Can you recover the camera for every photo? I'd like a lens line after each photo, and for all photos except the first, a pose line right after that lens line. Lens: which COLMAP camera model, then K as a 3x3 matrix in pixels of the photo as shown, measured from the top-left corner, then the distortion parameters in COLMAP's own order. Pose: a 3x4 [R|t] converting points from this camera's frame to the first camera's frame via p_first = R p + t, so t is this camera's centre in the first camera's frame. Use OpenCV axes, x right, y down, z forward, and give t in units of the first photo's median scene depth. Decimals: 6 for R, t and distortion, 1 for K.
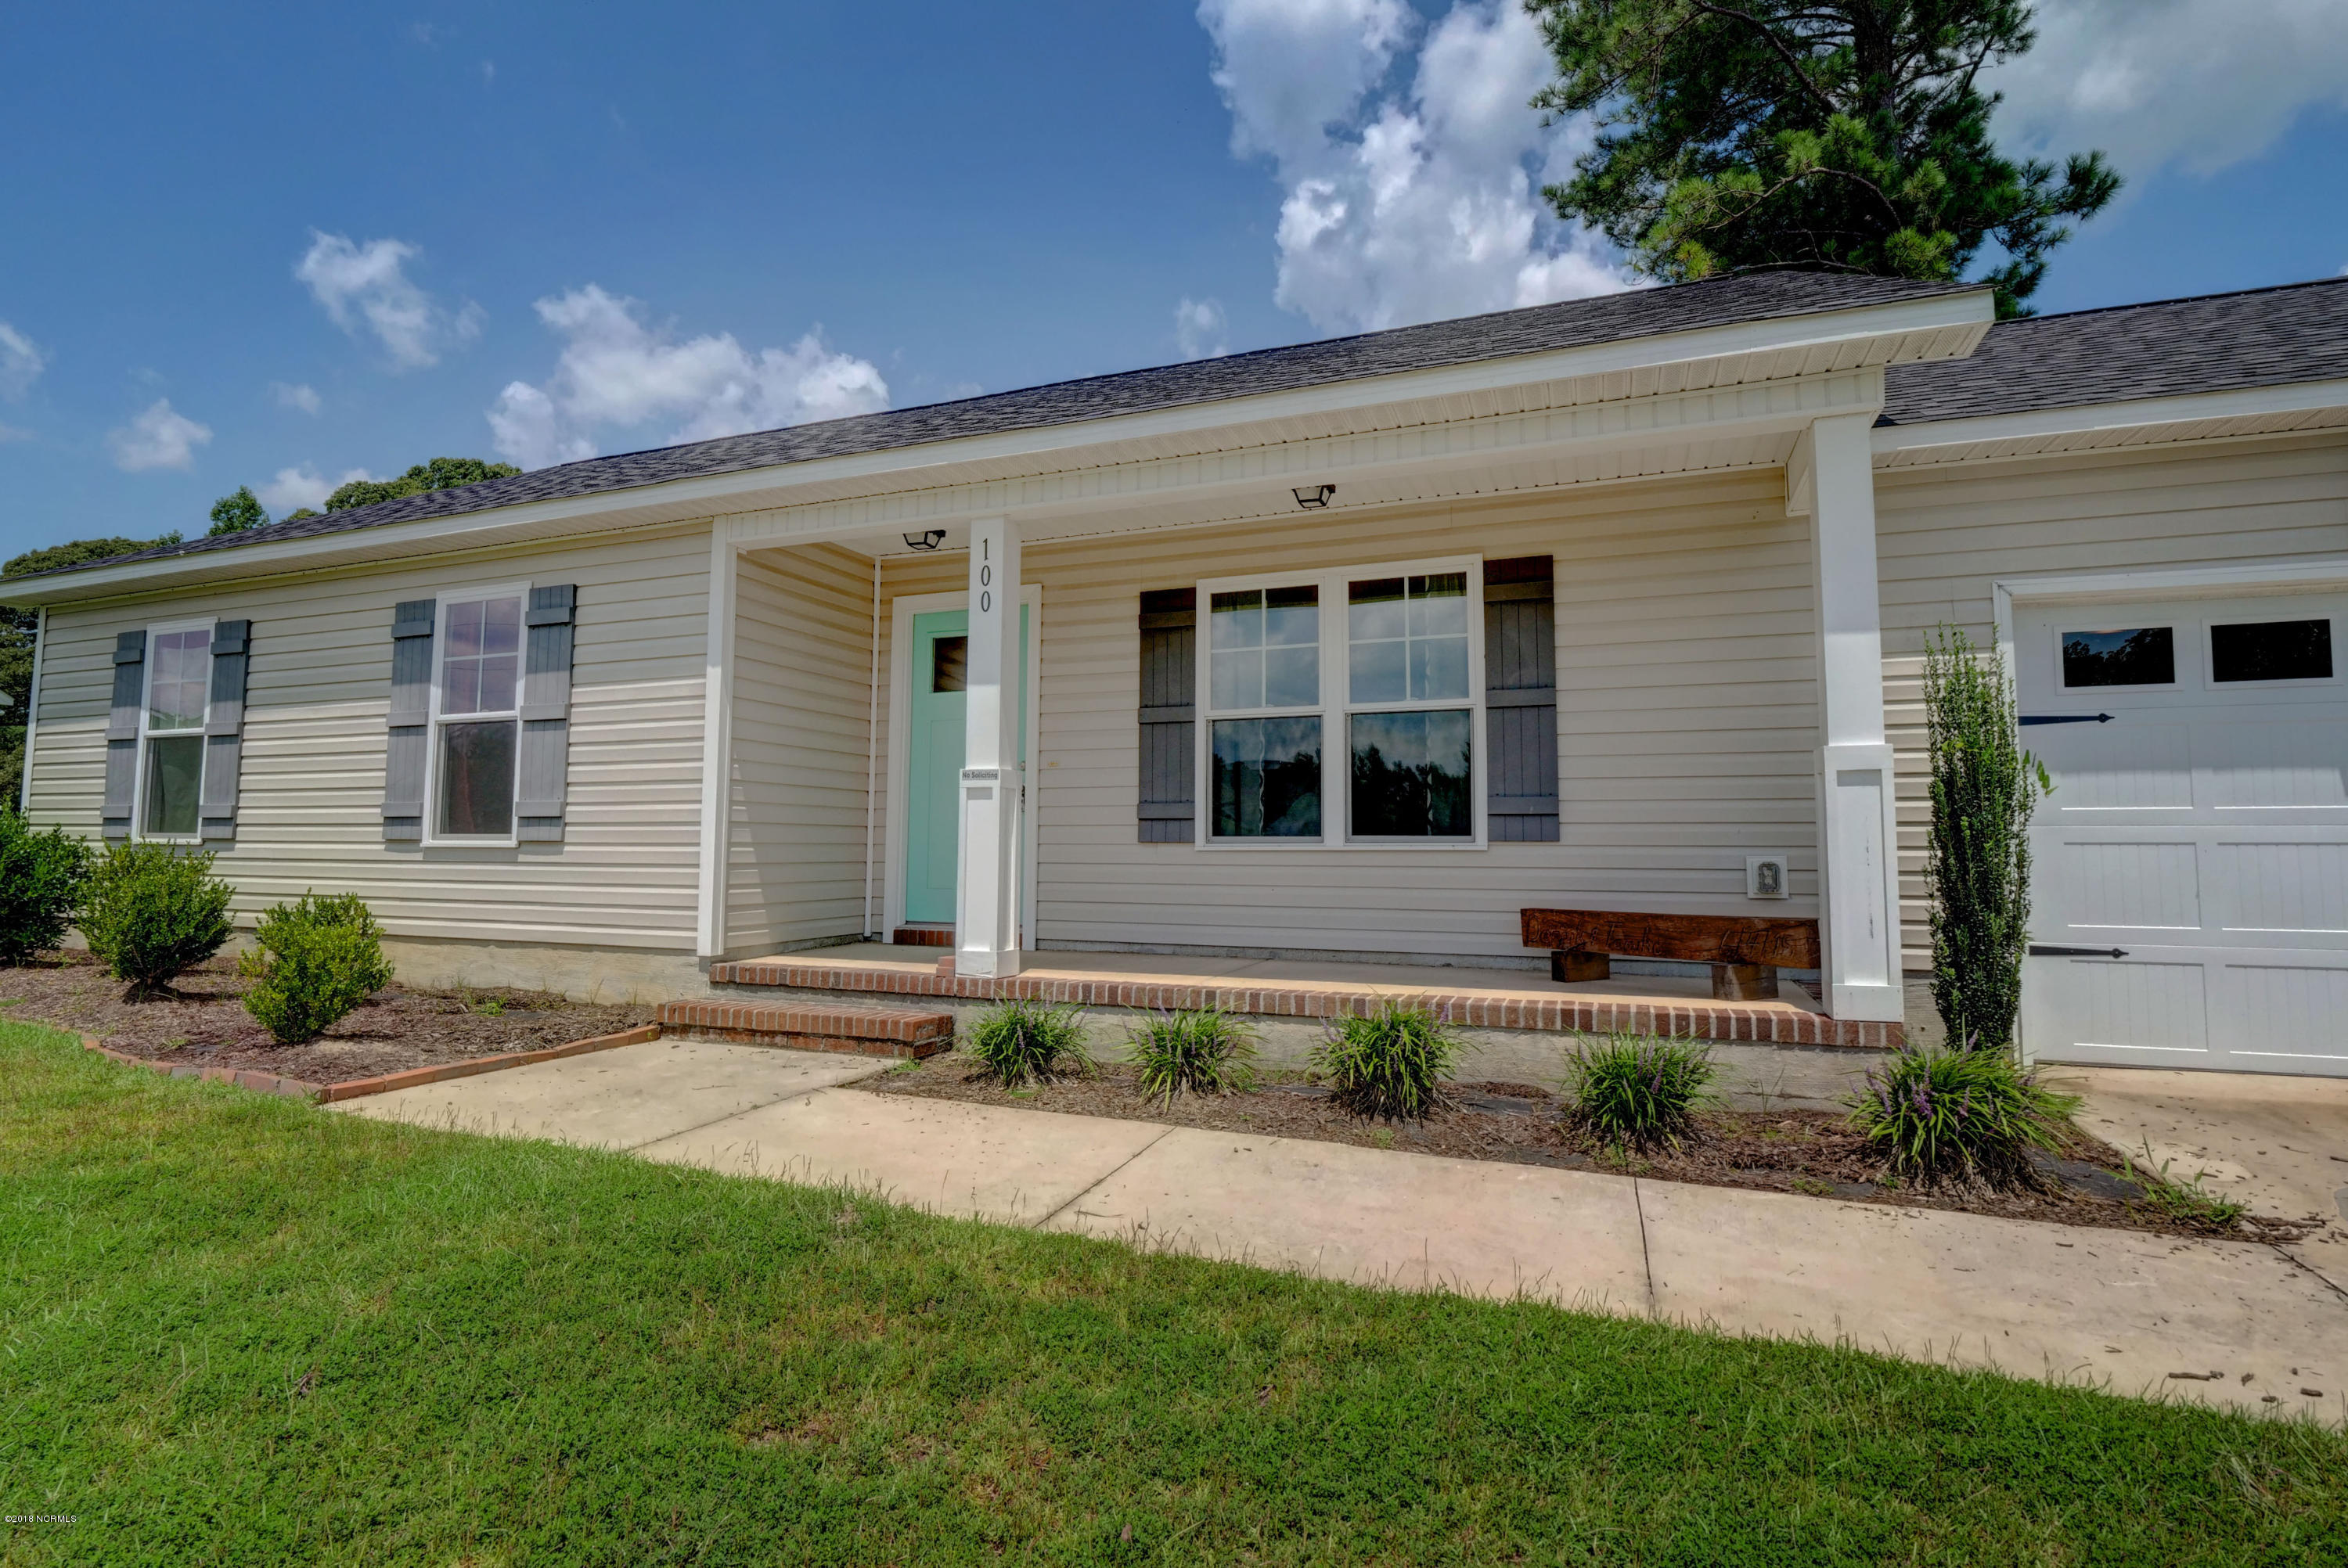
lens RADIAL K [[1141.7, 0, 1167.8], [0, 1141.7, 765.2], [0, 0, 1]] dist [-0.012618, -0.000902]
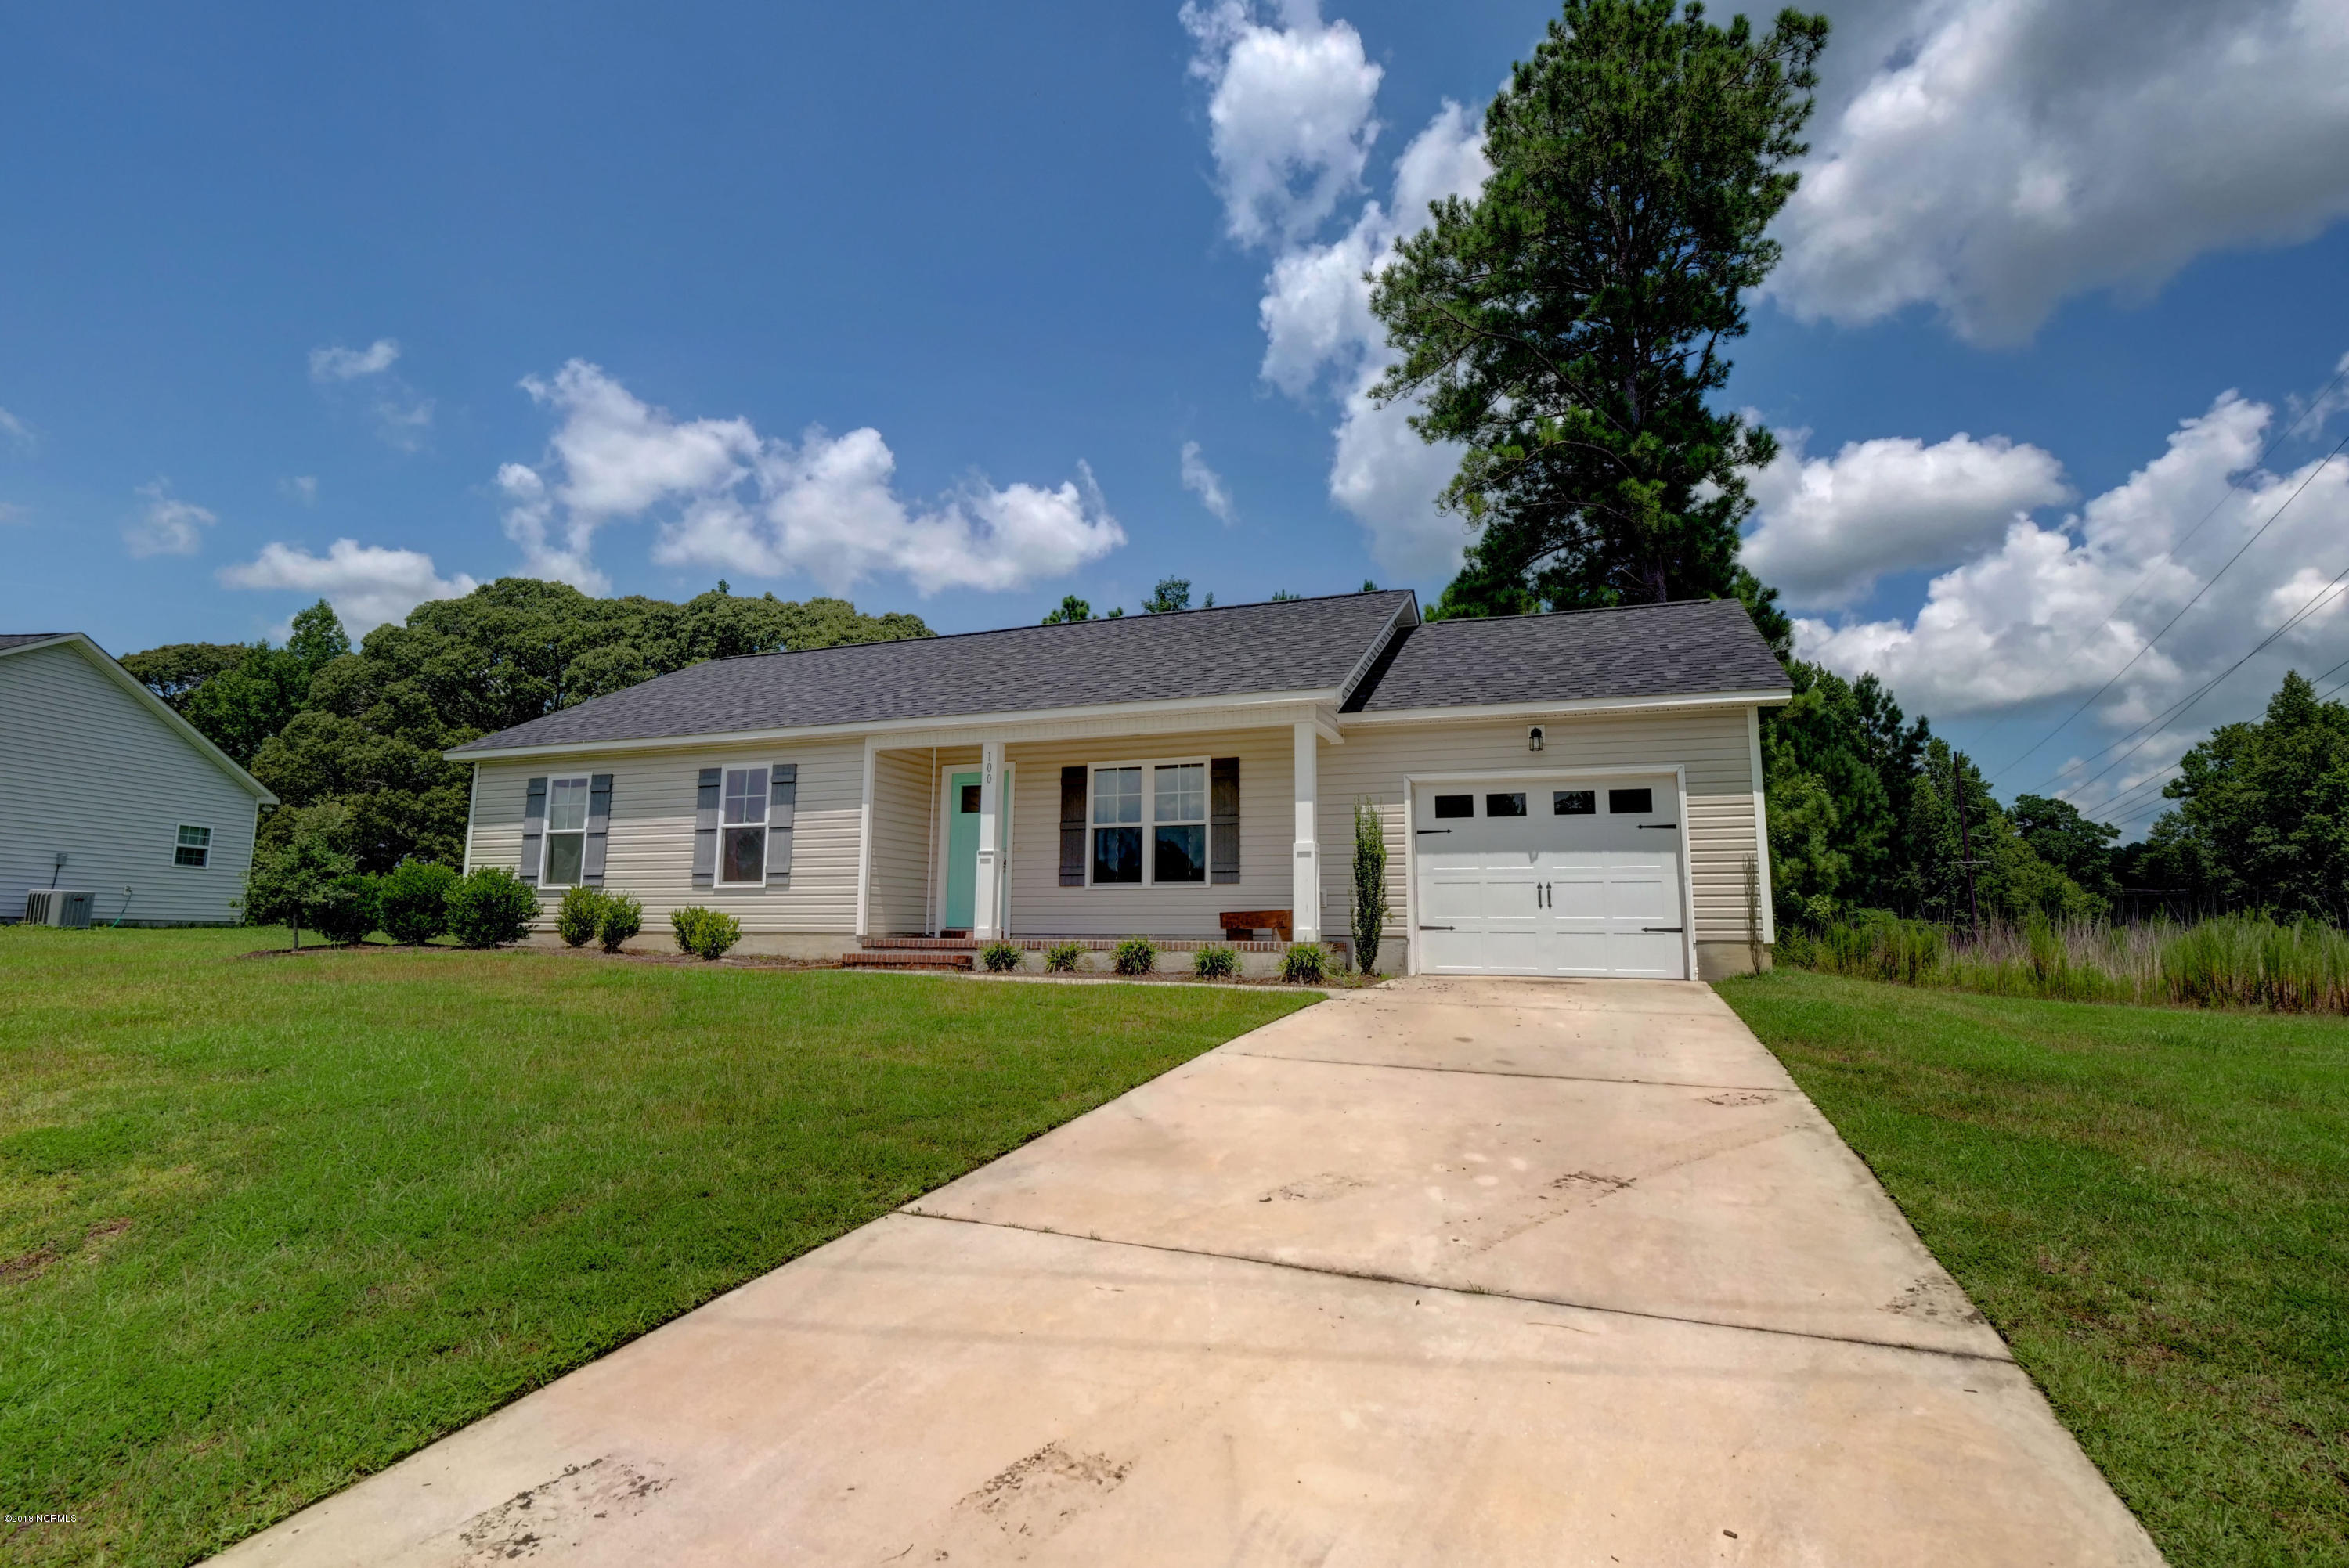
lens RADIAL K [[1142.2, 0, 1173.2], [0, 1142.2, 774.4], [0, 0, 1]] dist [-0.012618, -0.000902]
pose [[0.999959, 0.003561, 0.008301, 0.164322], [-0.002988, 0.997679, -0.068033, 0.004188], [-0.008524, 0.068005, 0.997649, -1.110384]]
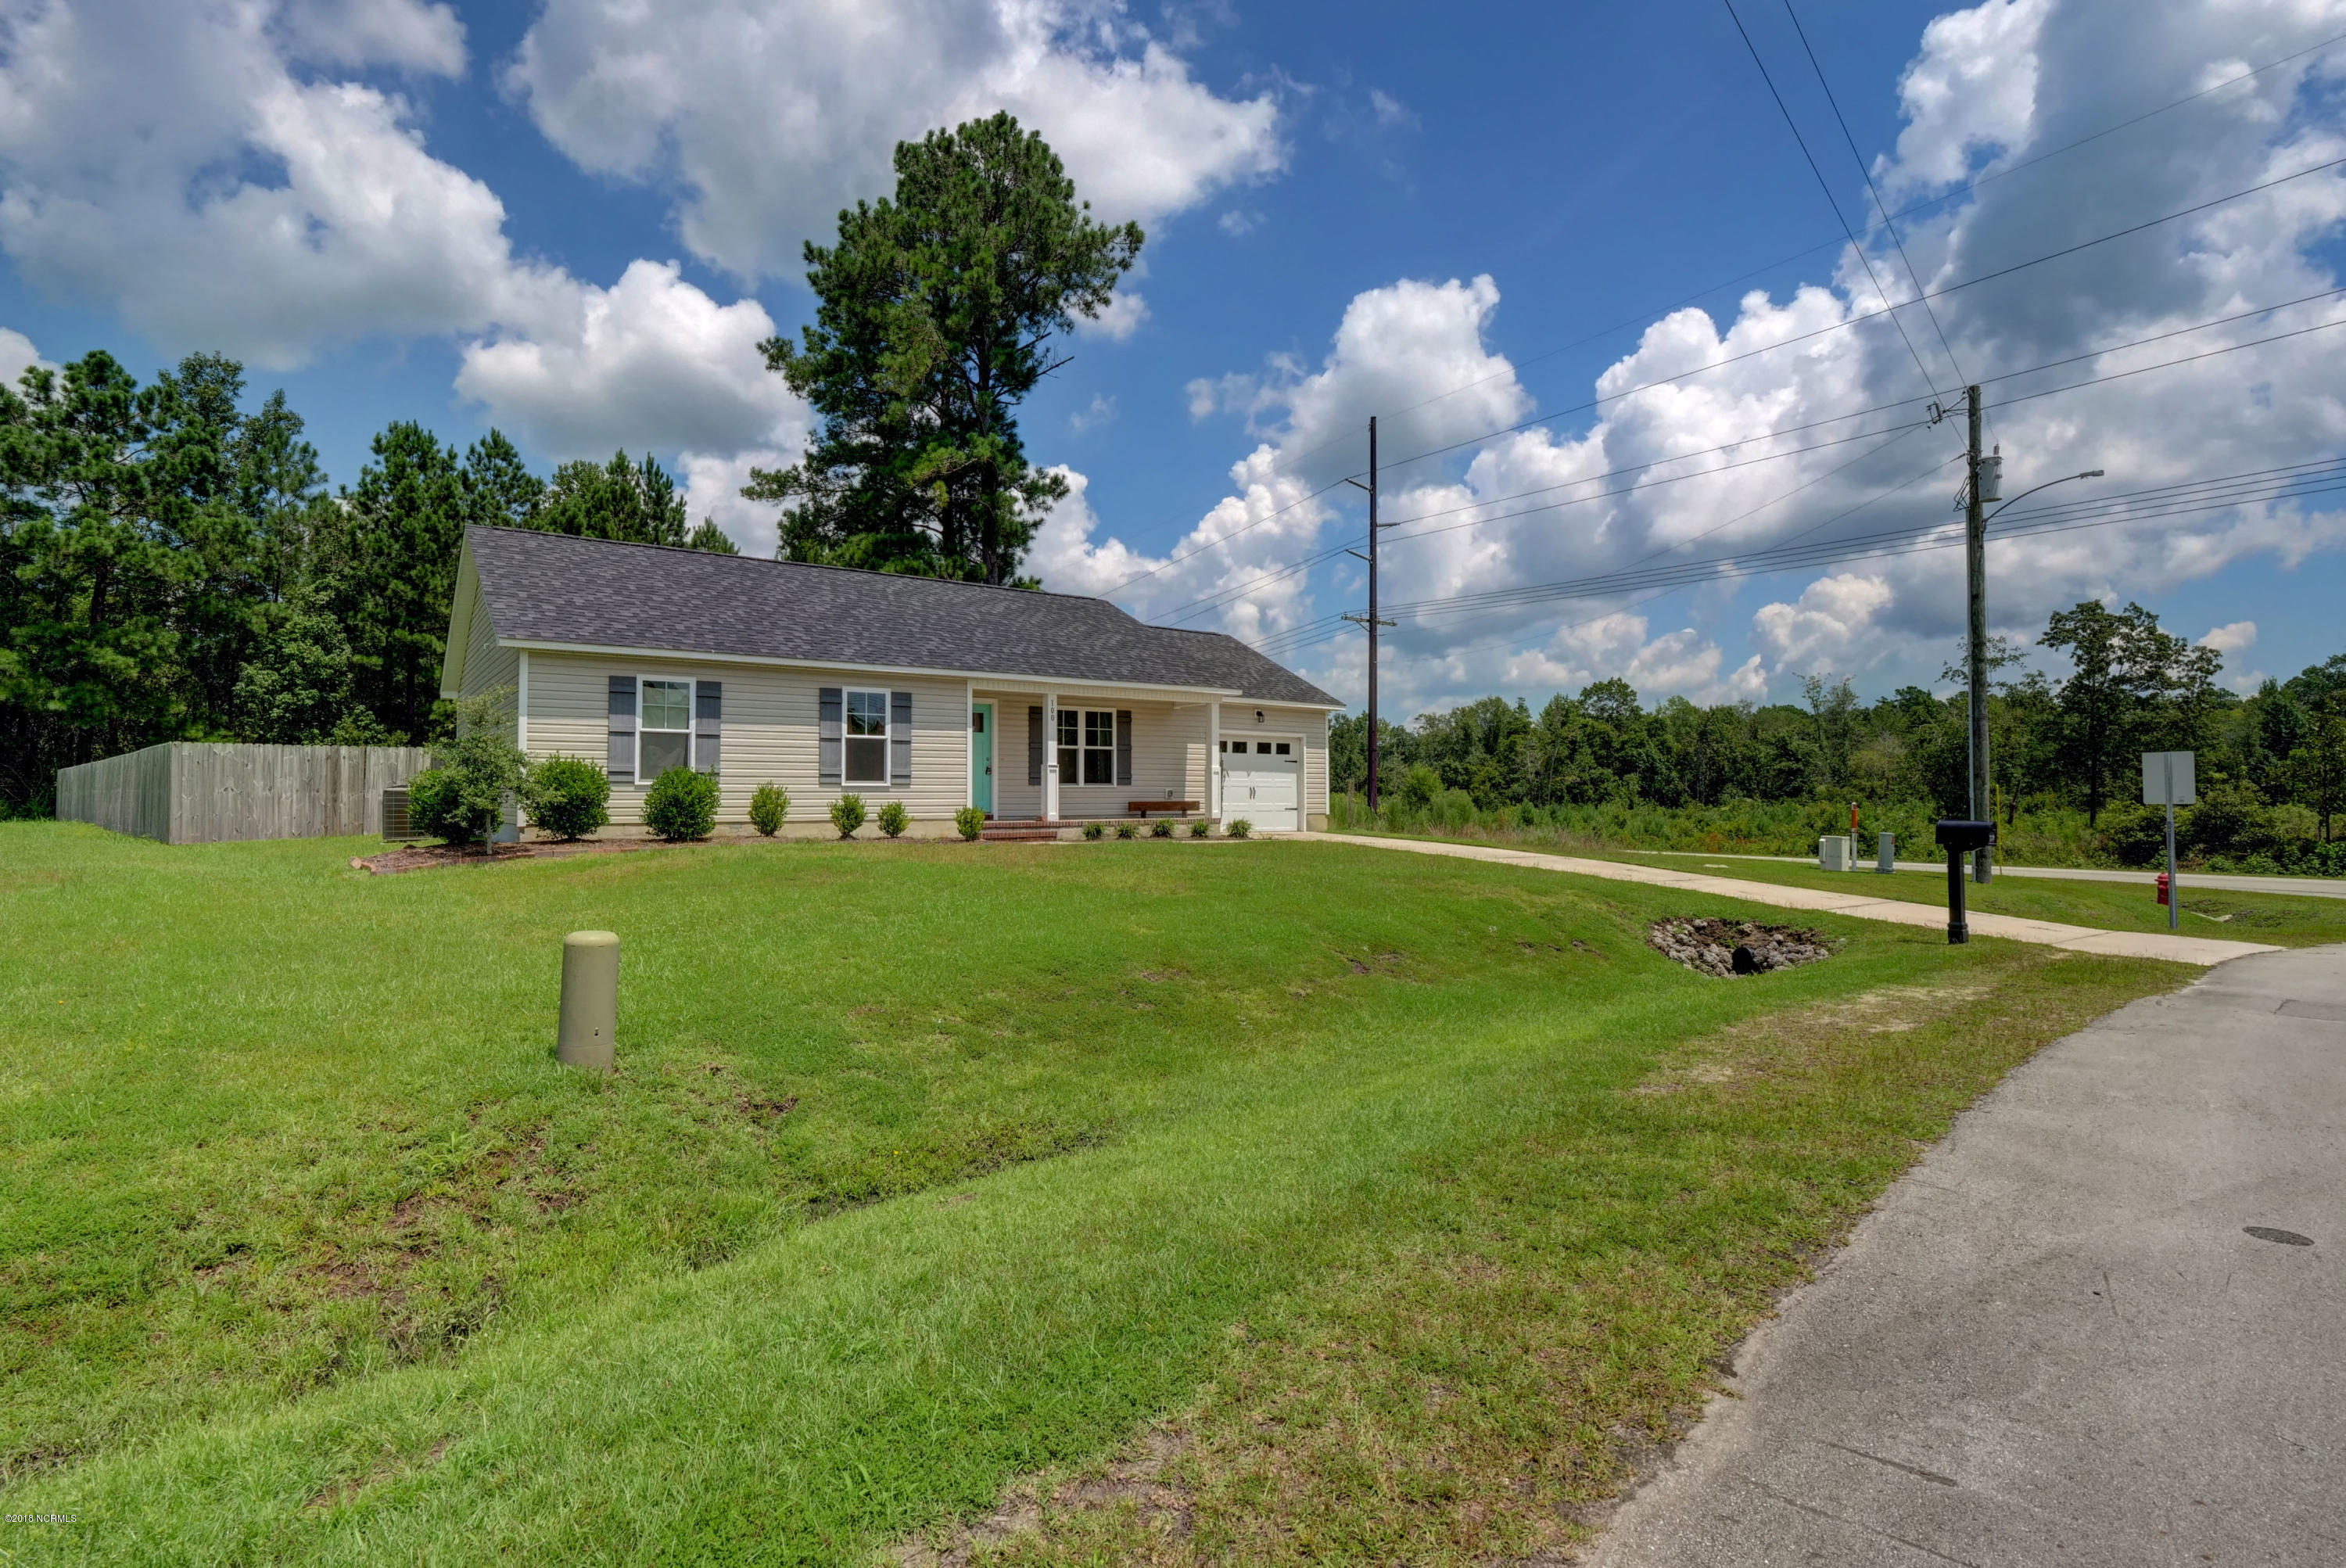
lens RADIAL K [[1140.9, 0, 1173.3], [0, 1140.9, 786.3], [0, 0, 1]] dist [-0.012618, -0.000902]
pose [[0.529585, 0.003520, 0.848249, -2.505187], [-0.055527, 0.997990, 0.030526, -0.049454], [-0.846437, -0.063267, 0.528716, -1.032878]]
